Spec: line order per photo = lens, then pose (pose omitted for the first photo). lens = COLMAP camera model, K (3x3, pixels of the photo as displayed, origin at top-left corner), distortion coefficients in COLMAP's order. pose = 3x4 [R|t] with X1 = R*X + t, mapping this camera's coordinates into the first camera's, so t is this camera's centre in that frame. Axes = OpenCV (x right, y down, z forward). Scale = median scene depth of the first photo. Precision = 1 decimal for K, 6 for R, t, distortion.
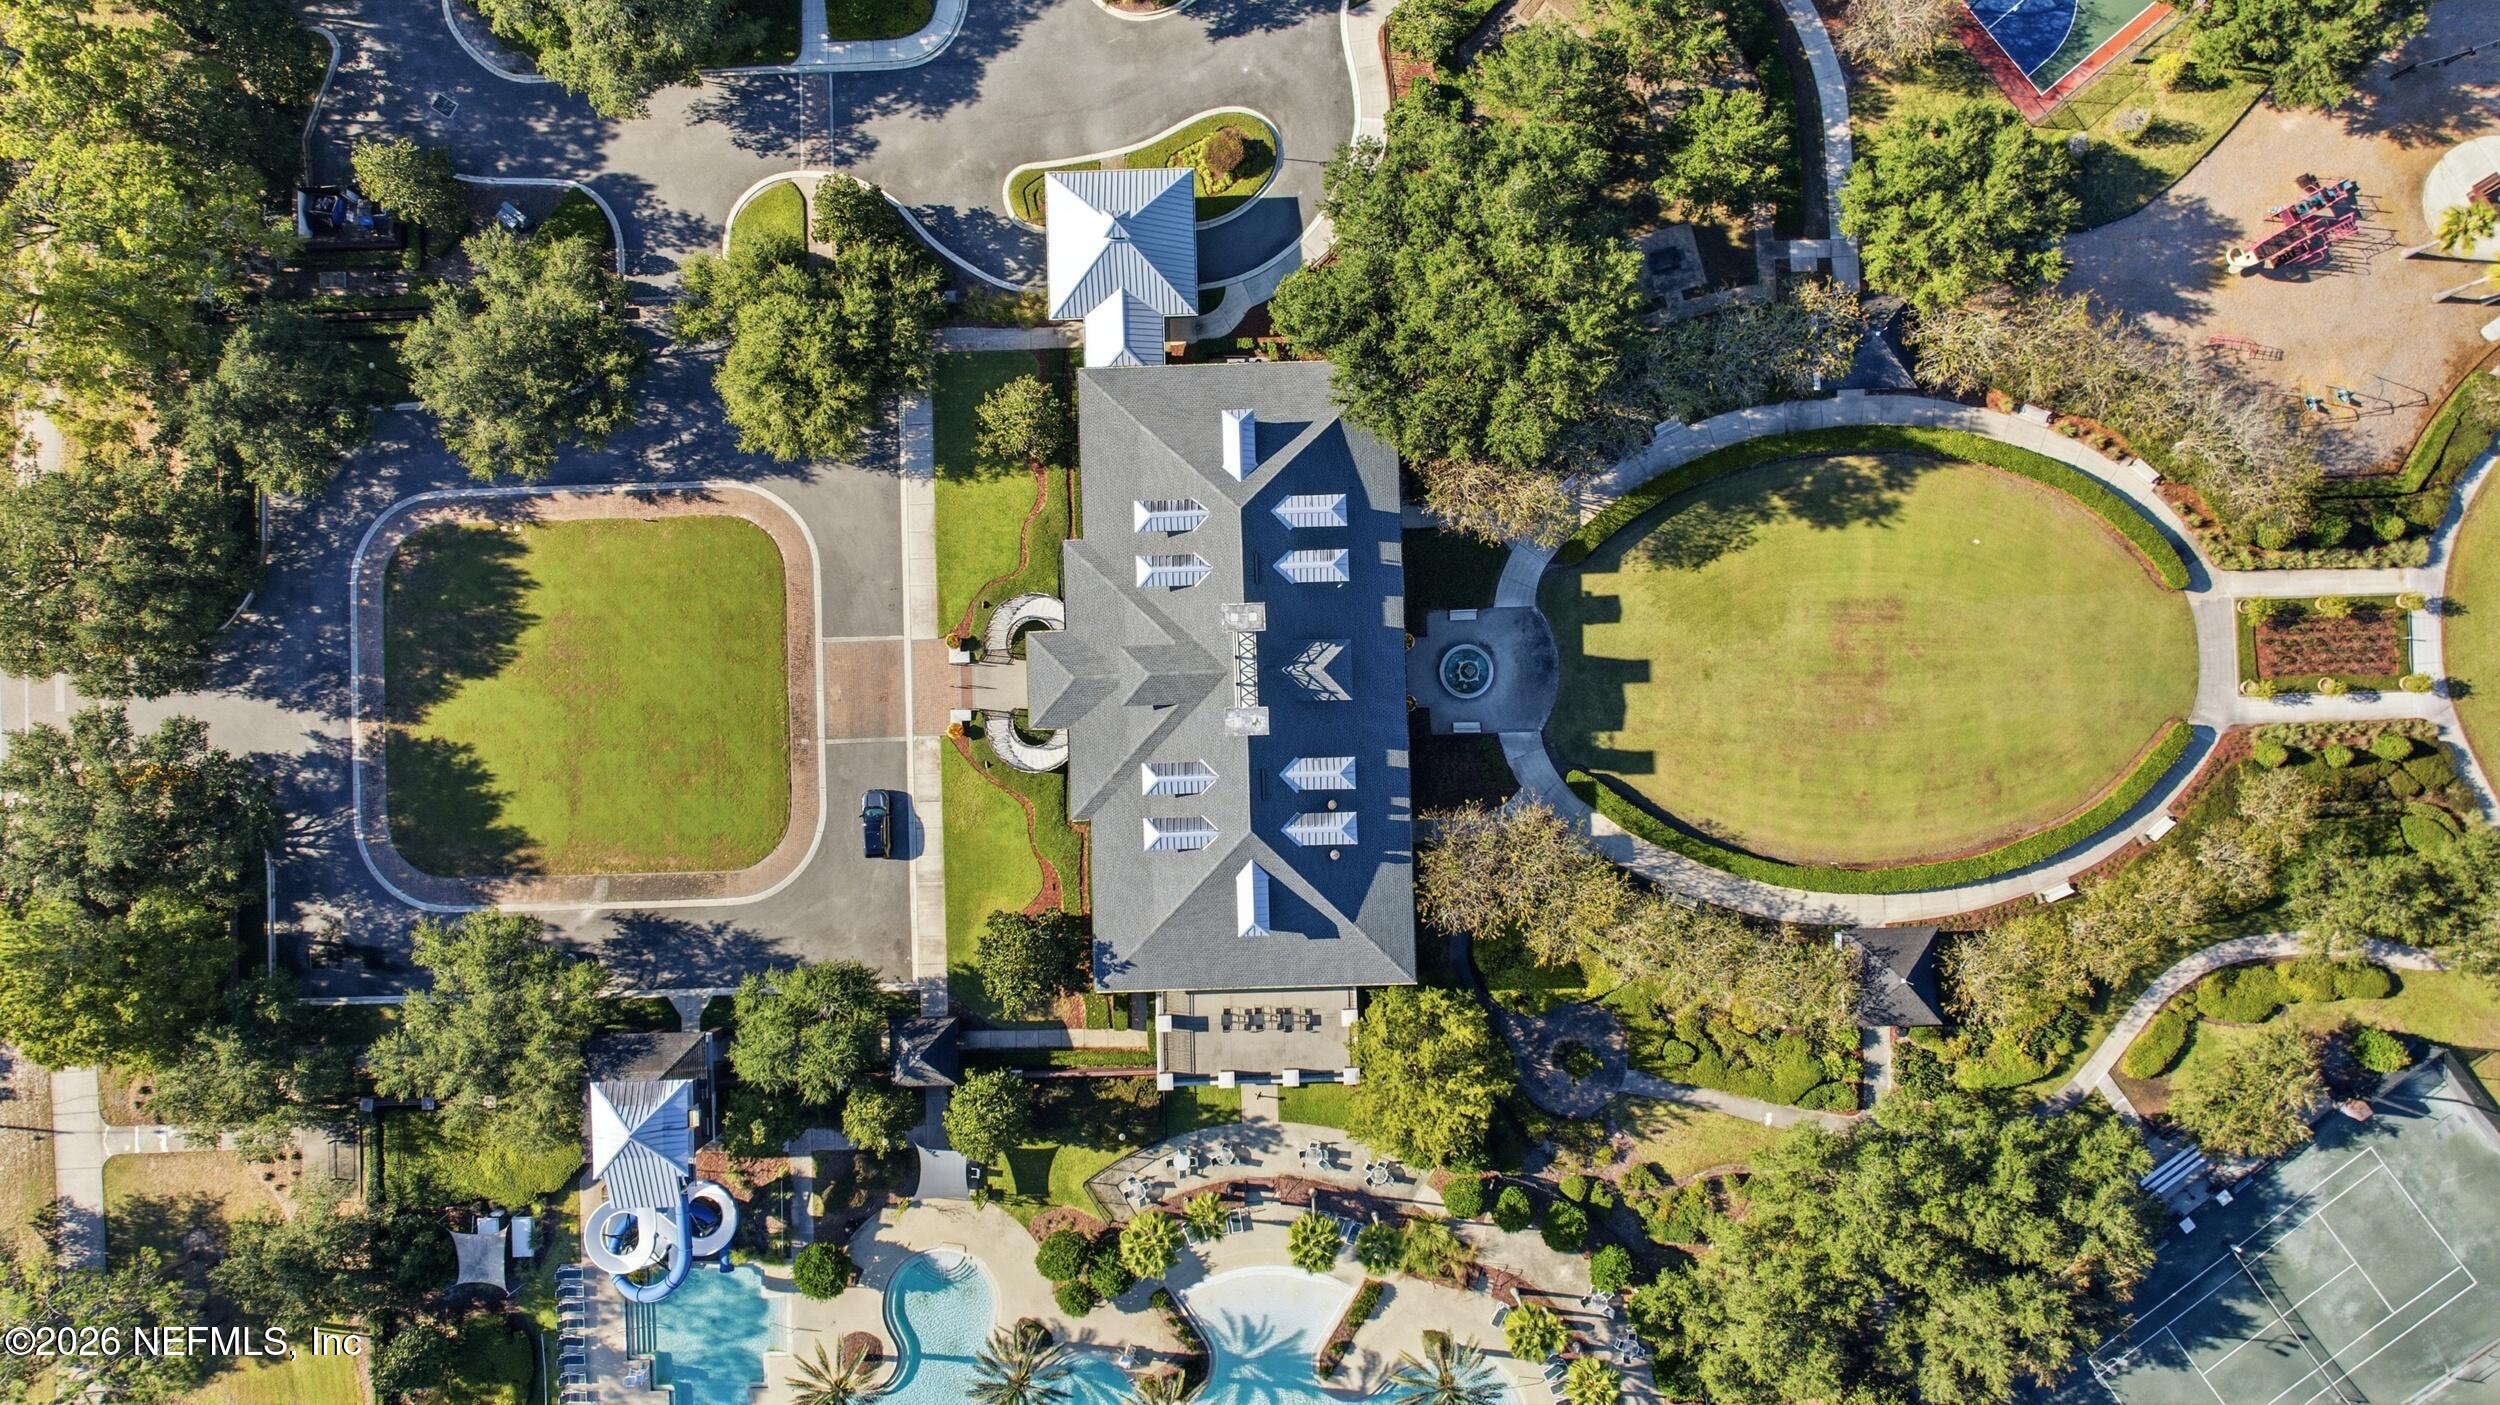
lens RADIAL K [[1705.2, 0, 1250.6], [0, 1705.2, 692.1], [0, 0, 1]] dist [-0.011313, 0.001788]
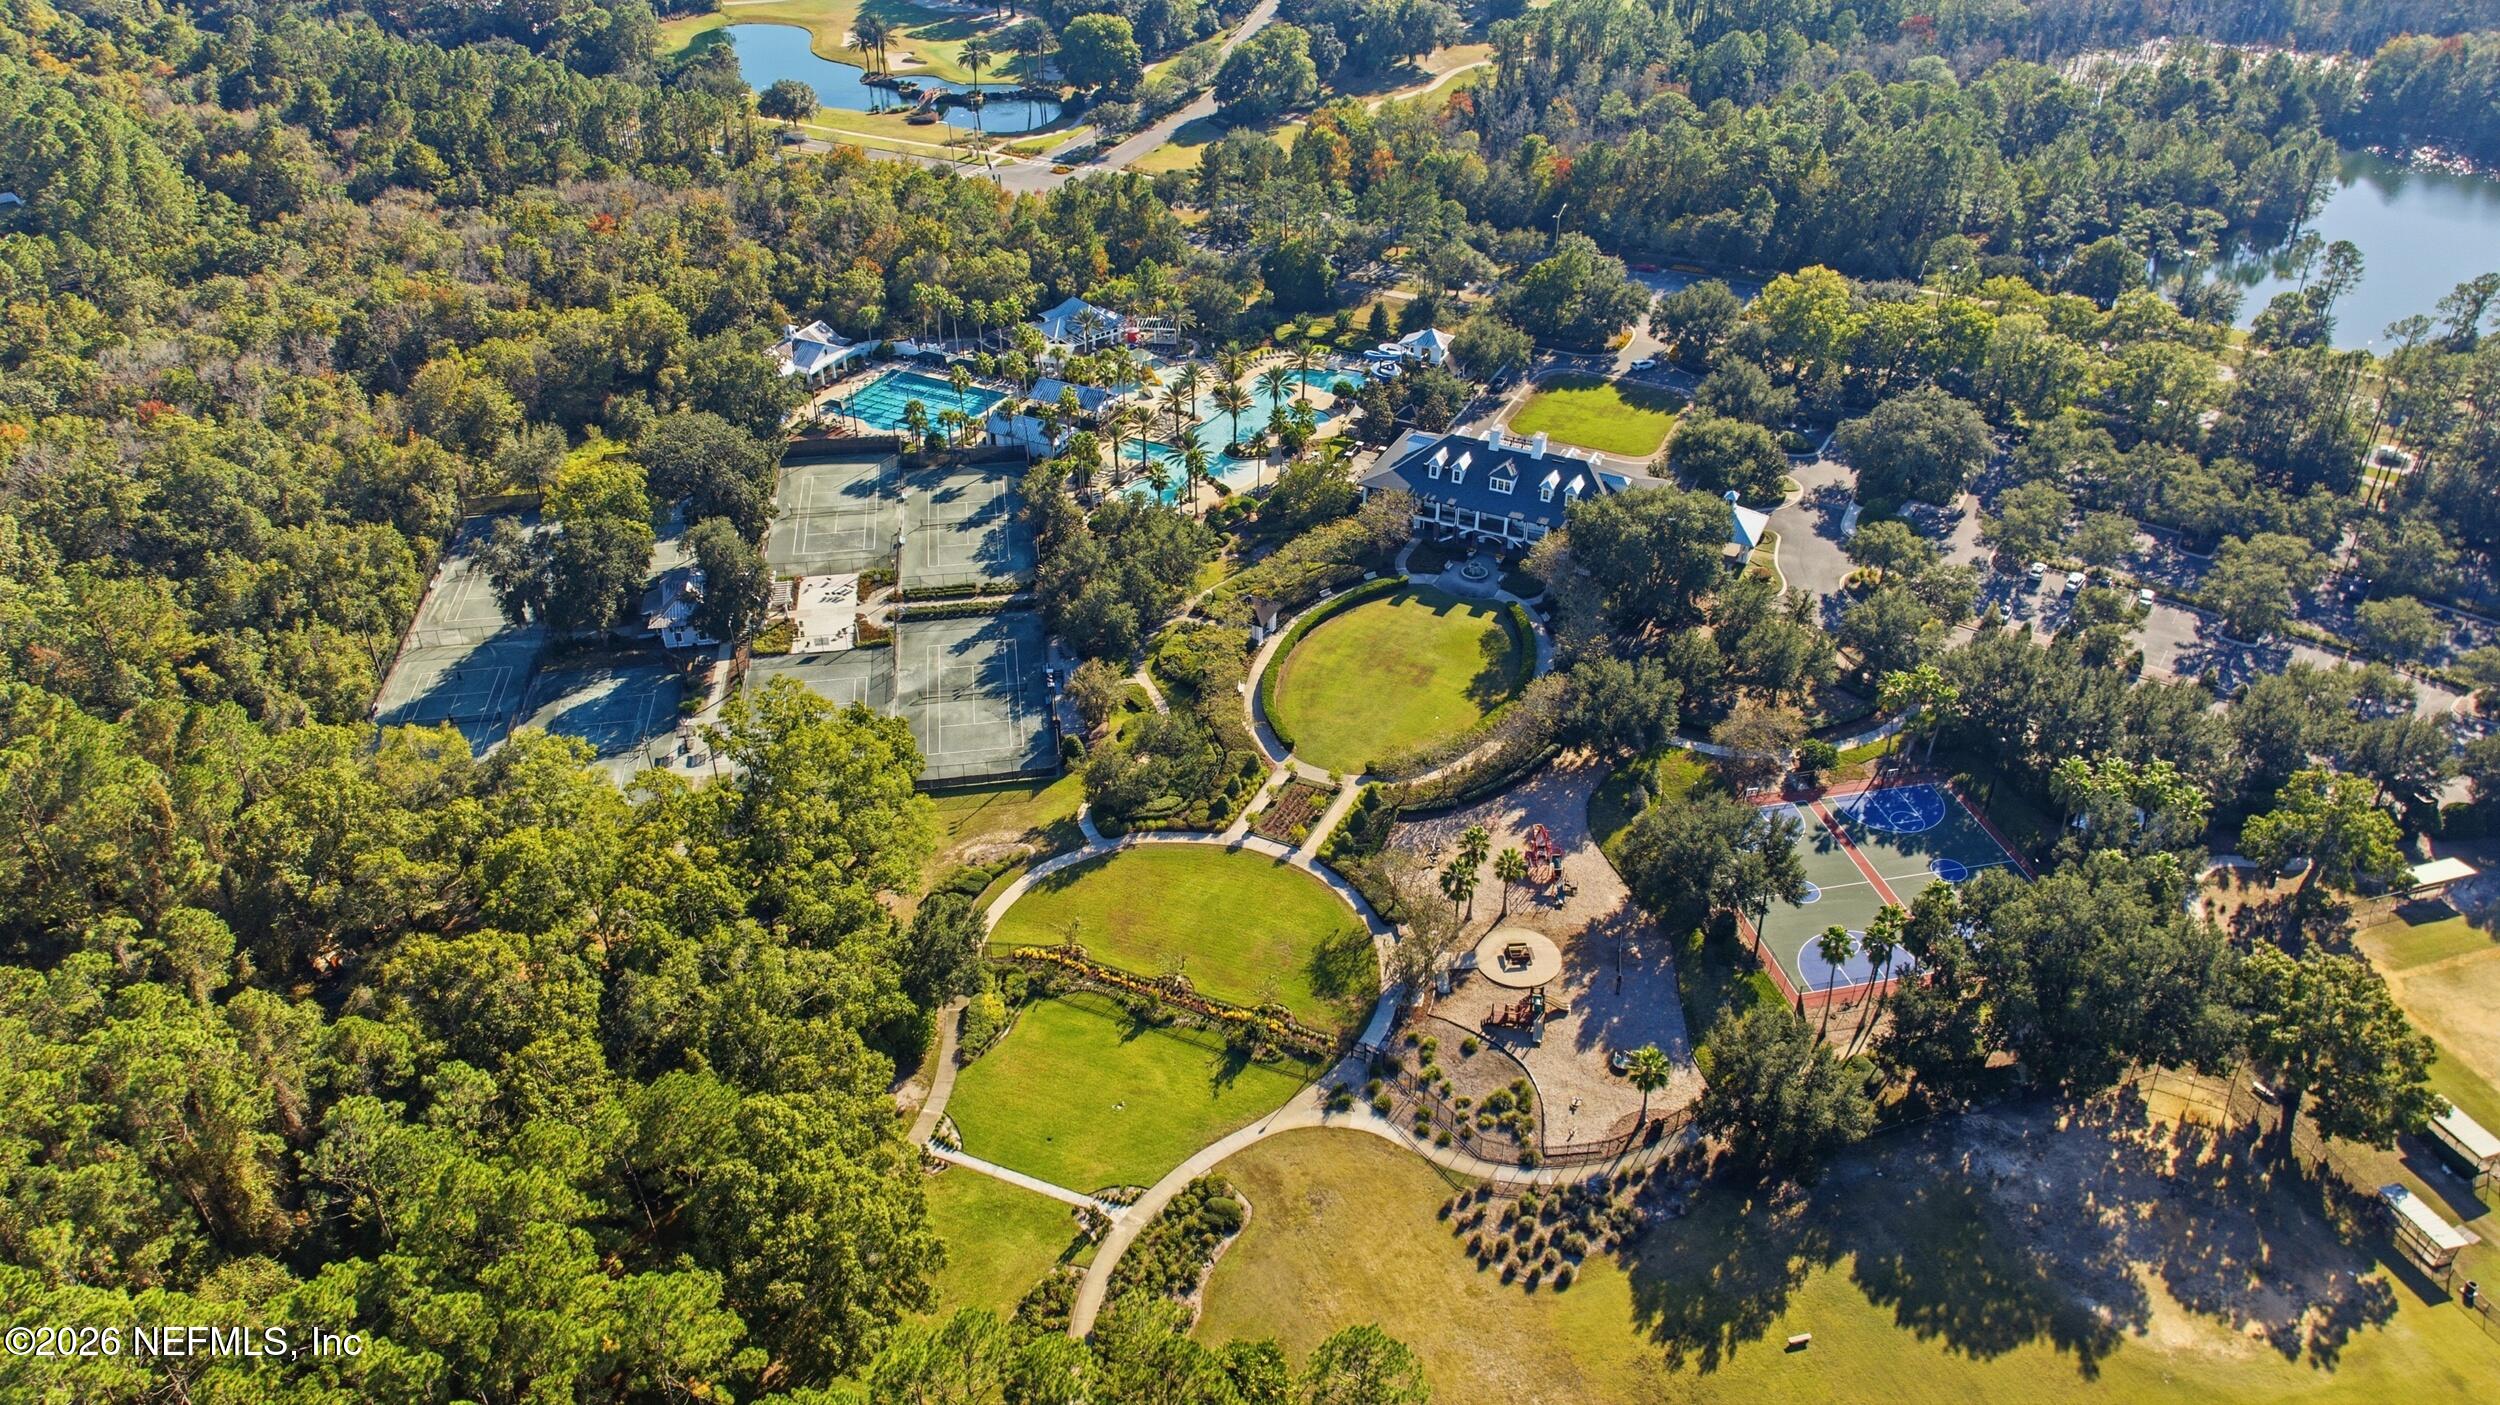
lens RADIAL K [[1751.0, 0, 1245.7], [0, 1751.0, 694.8], [0, 0, 1]] dist [-0.043813, 0.054389]
pose [[-0.464197, 0.491627, -0.736766, 1.848421], [-0.885530, -0.239824, 0.397896, -0.630953], [0.018922, 0.837130, 0.546676, -0.015185]]
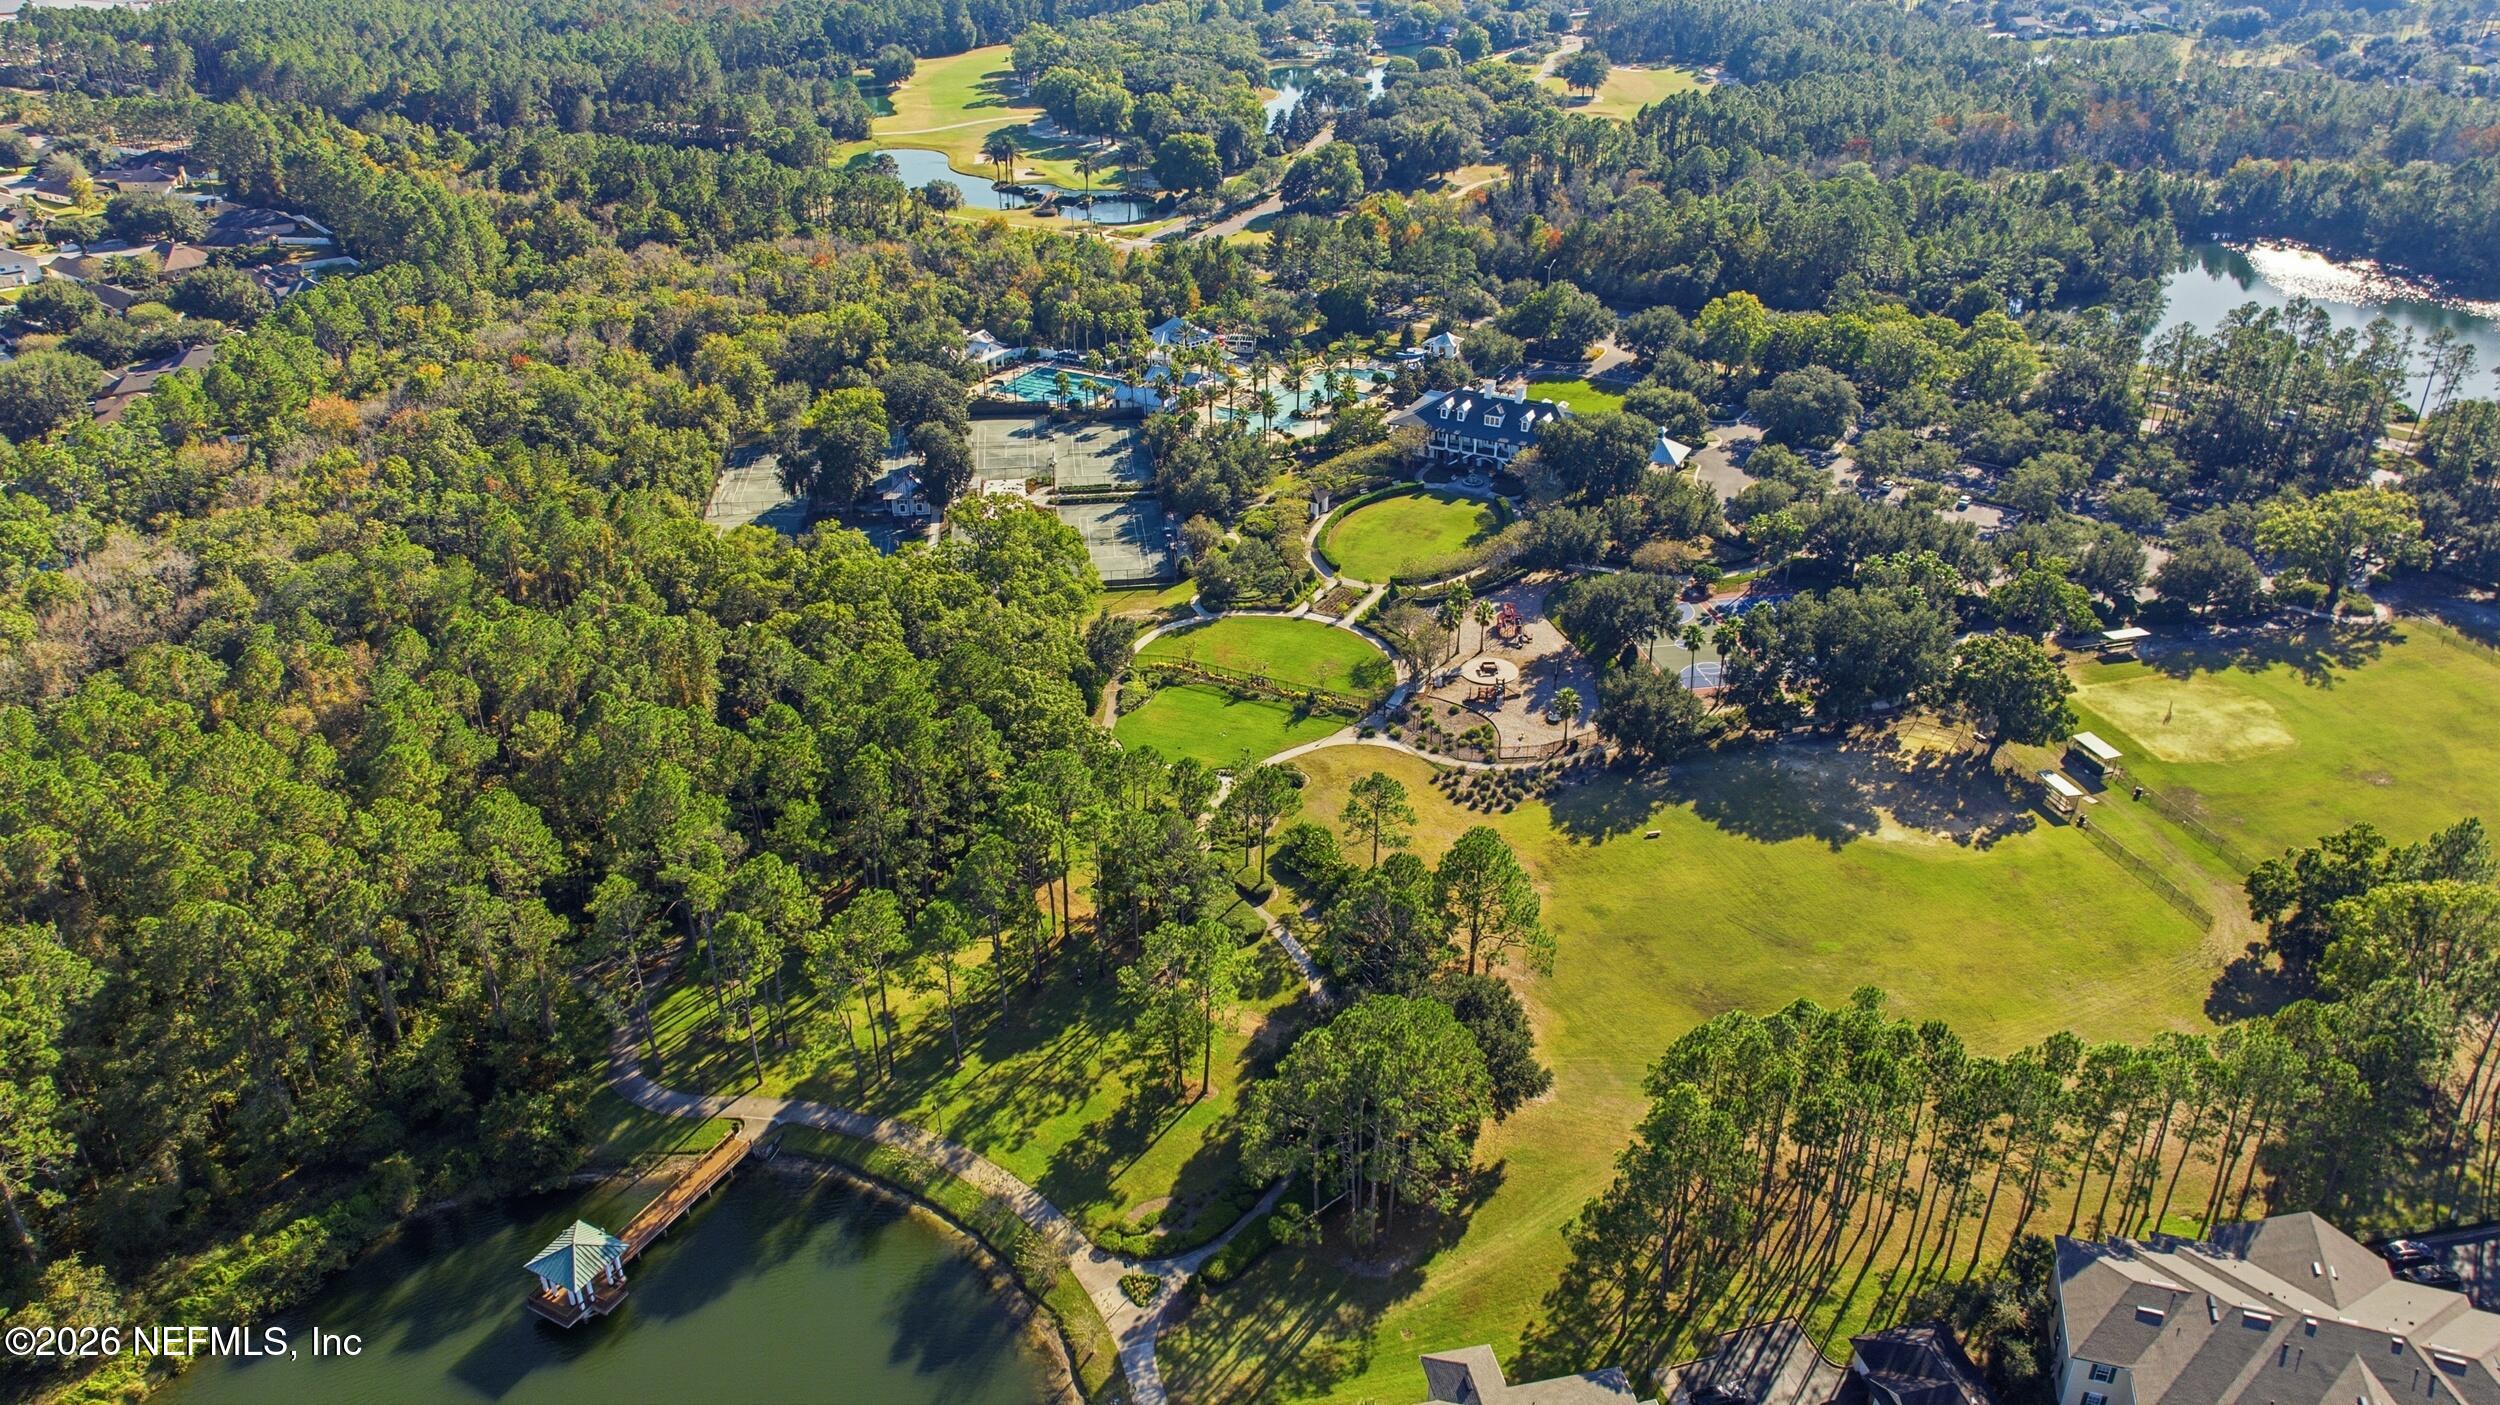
lens RADIAL K [[1738.9, 0, 1251.7], [0, 1738.9, 705.0], [0, 0, 1]] dist [-0.004698, -0.044855]
pose [[-0.487875, 0.415050, -0.767927, 2.626617], [-0.872701, -0.212522, 0.439575, -1.020148], [0.019244, 0.884629, 0.465899, -0.003924]]
